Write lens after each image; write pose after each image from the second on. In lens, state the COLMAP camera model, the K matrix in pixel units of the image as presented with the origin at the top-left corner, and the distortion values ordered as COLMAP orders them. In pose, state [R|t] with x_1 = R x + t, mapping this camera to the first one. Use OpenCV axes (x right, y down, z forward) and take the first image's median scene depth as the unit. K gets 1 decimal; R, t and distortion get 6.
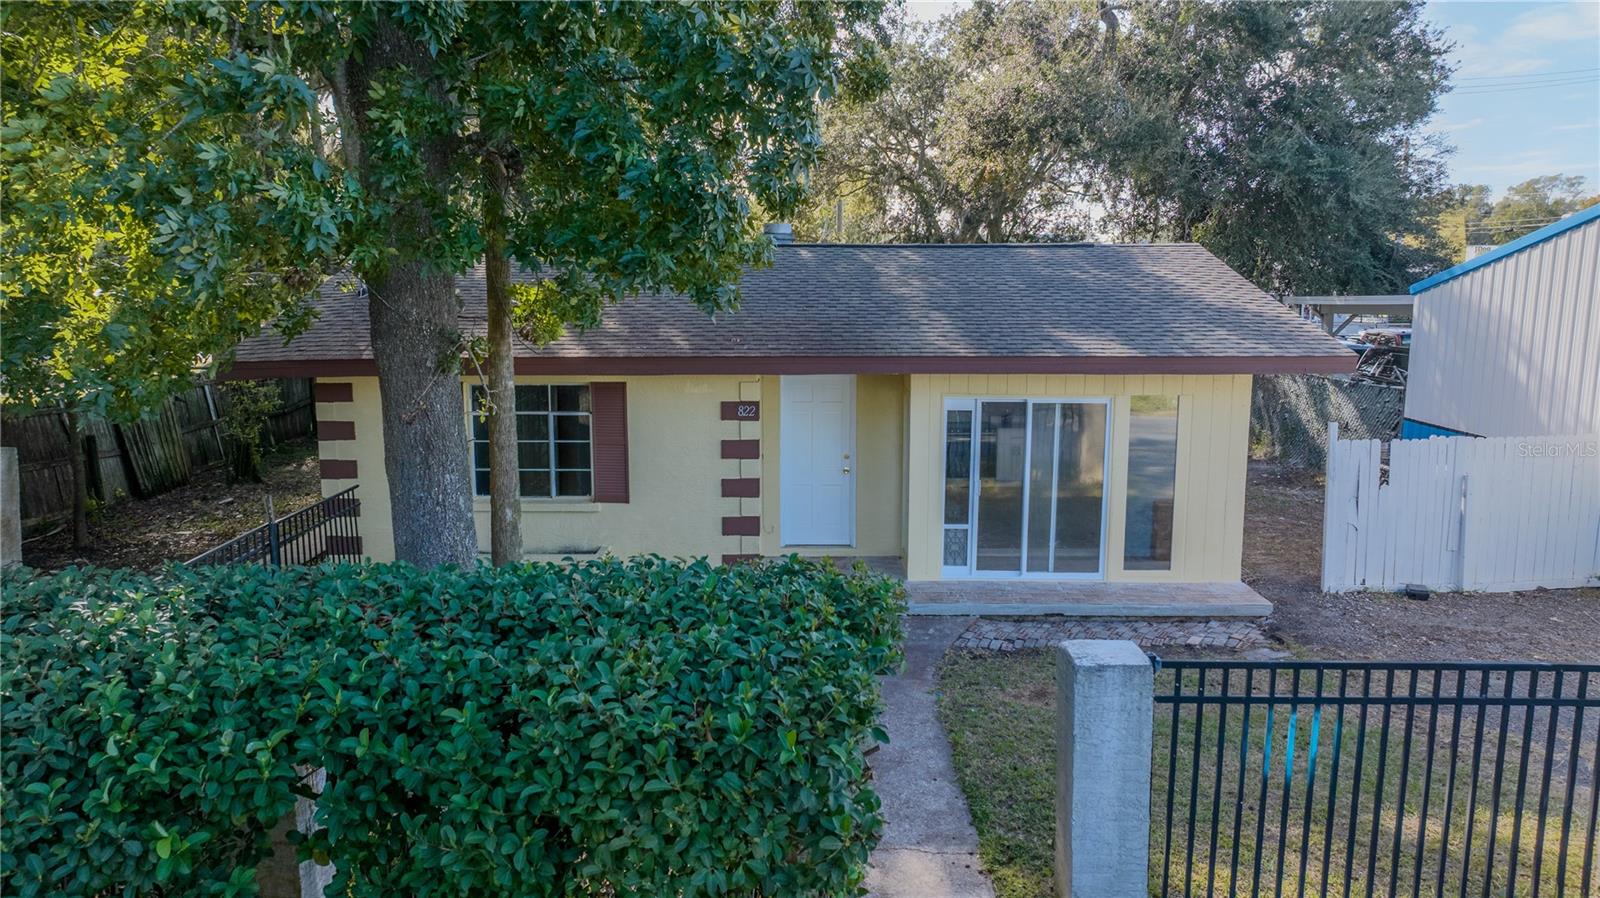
lens RADIAL K [[1136.4, 0, 798.1], [0, 1136.4, 448.9], [0, 0, 1]] dist [-0.020509, 0.000013]
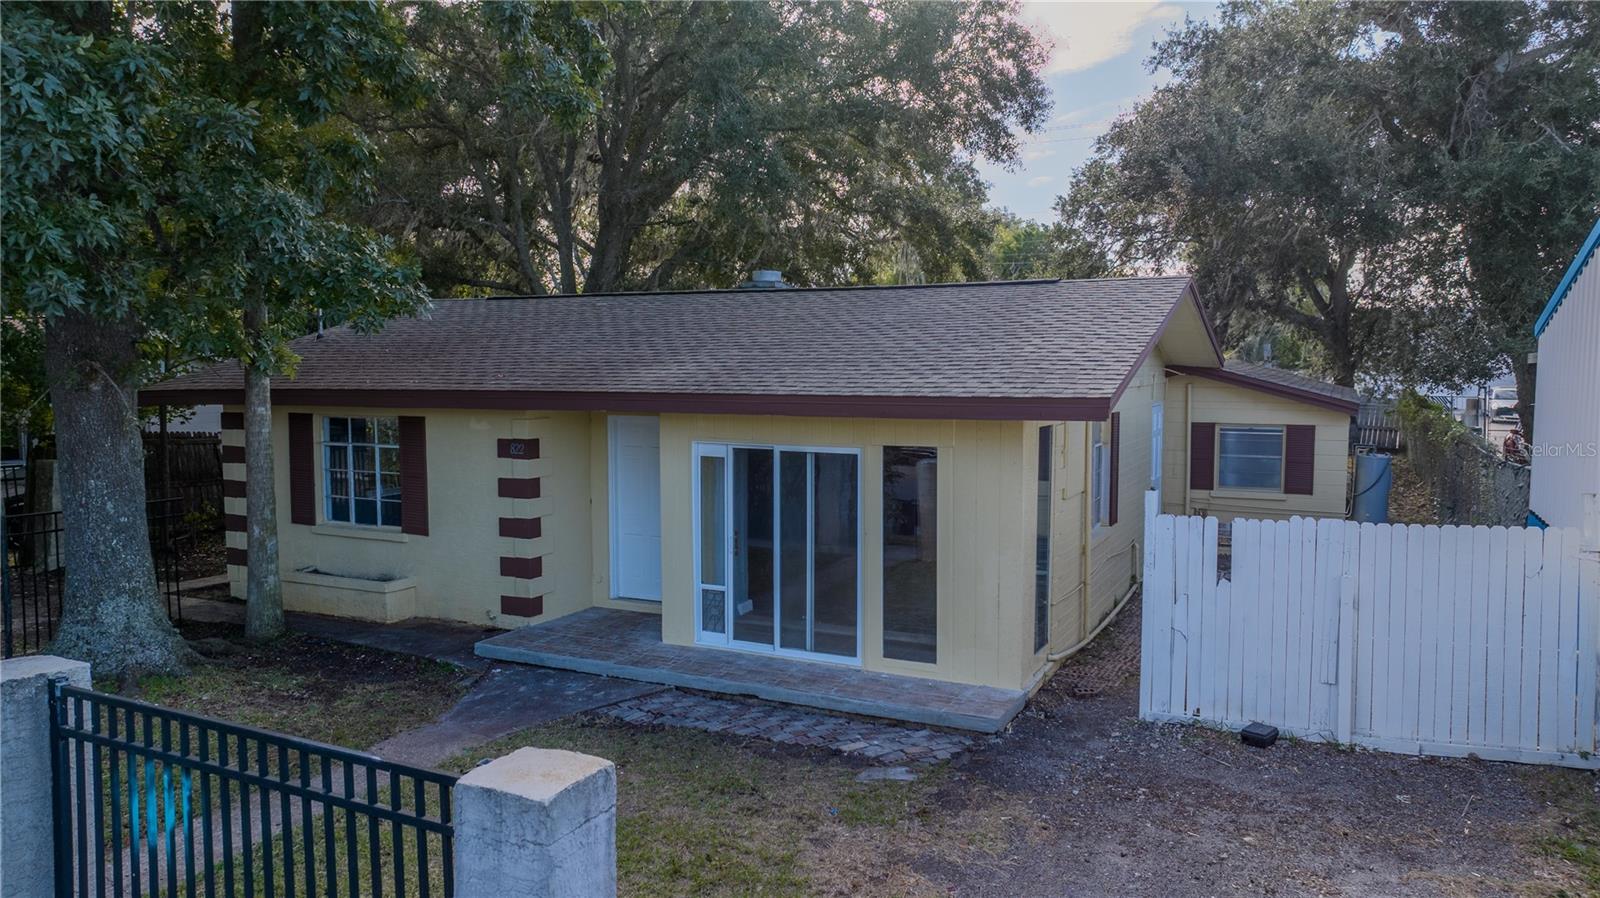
lens RADIAL K [[1140.6, 0, 800.0], [0, 1140.6, 449.0], [0, 0, 1]] dist [-0.022820, 0.004946]
pose [[0.901198, 0.033816, -0.432086, 0.592525], [-0.065978, 0.996036, -0.059657, 0.008833], [0.428356, 0.082271, 0.899857, 0.217162]]
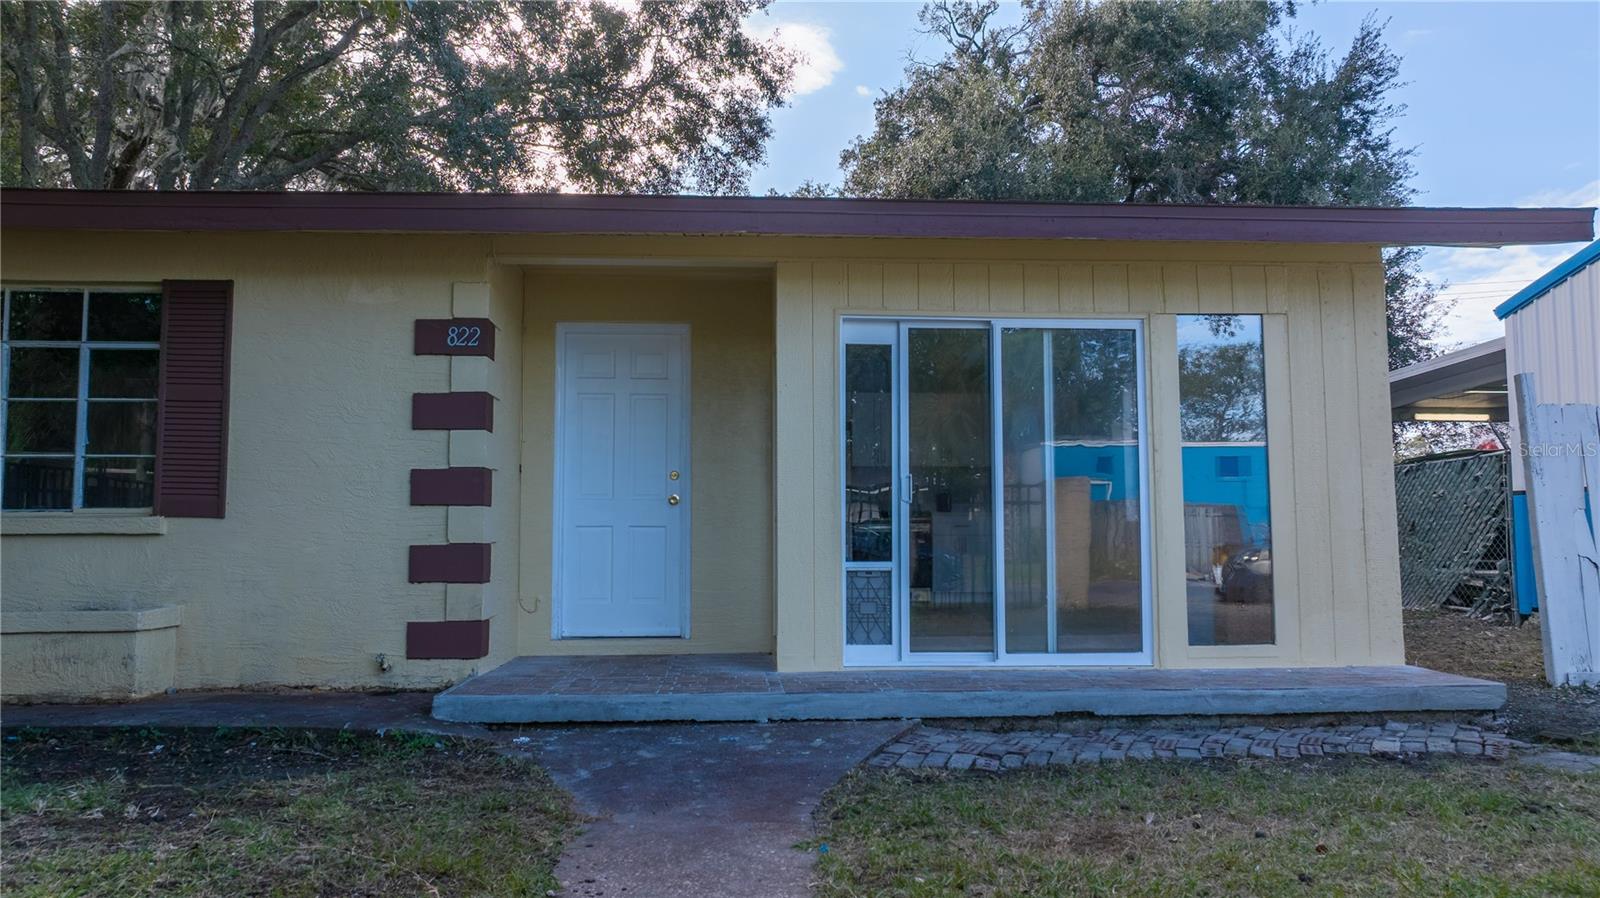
lens RADIAL K [[1136.4, 0, 798.1], [0, 1136.4, 448.9], [0, 0, 1]] dist [-0.020509, 0.000013]
pose [[0.997577, 0.001947, 0.069541, 0.071251], [0.014485, 0.971890, -0.234989, 0.140164], [-0.068044, 0.235427, 0.969507, 0.489275]]
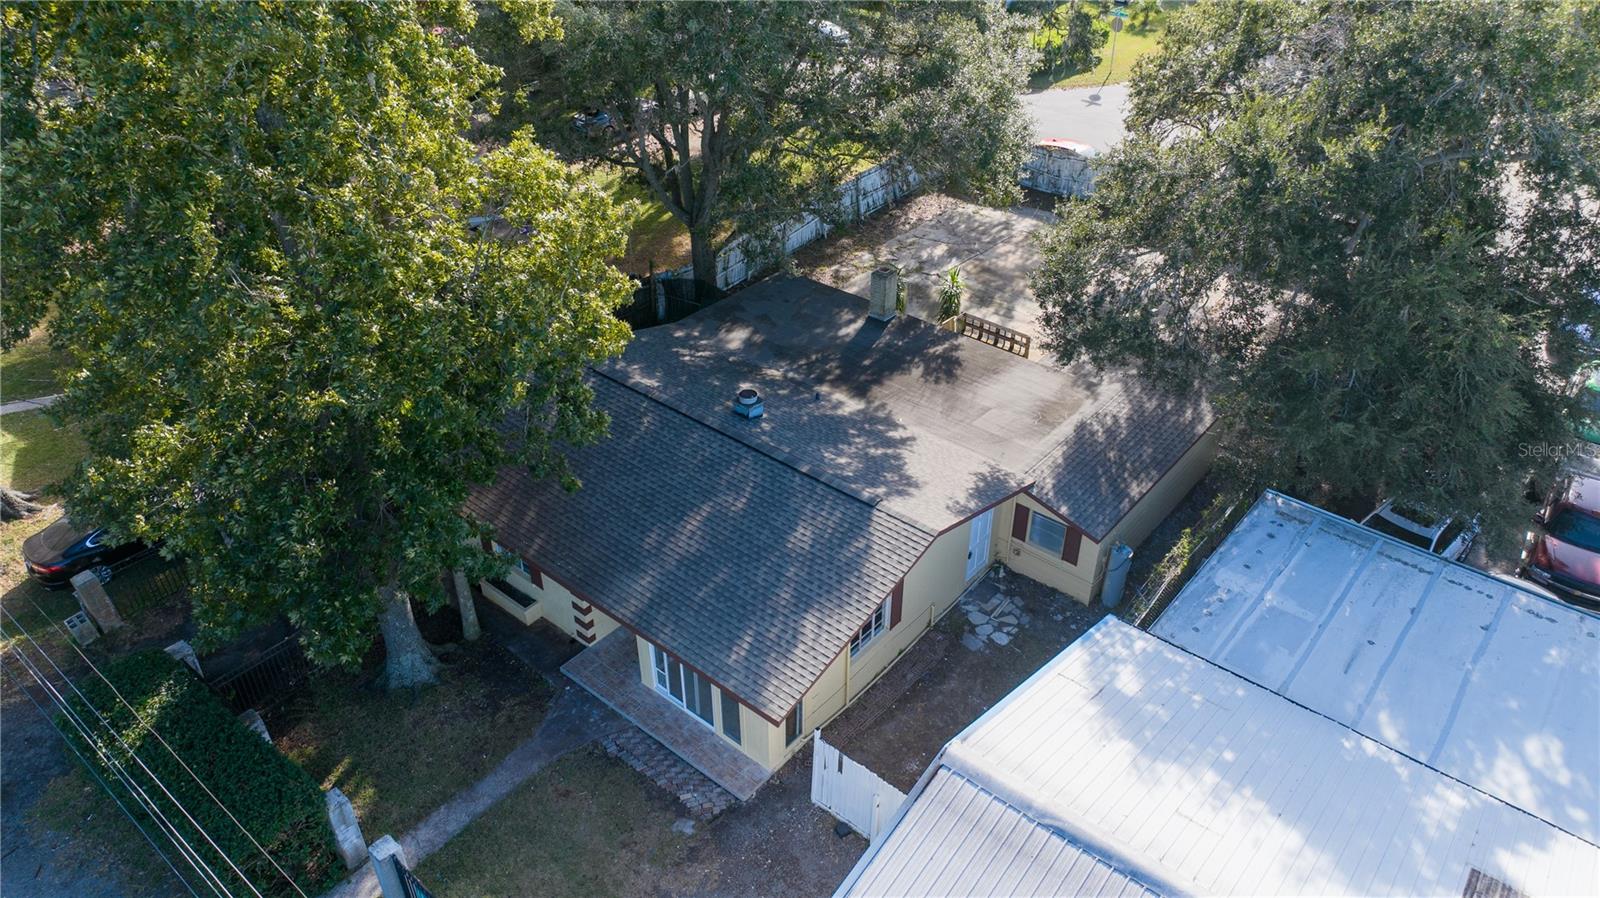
lens RADIAL K [[1117.5, 0, 800.0], [0, 1117.5, 449.0], [0, 0, 1]] dist [-0.000379, -0.000099]
pose [[0.768716, 0.363676, -0.526132, 1.179258], [-0.097380, 0.879568, 0.465700, -1.163628], [0.632133, -0.306757, 0.711553, -0.066728]]
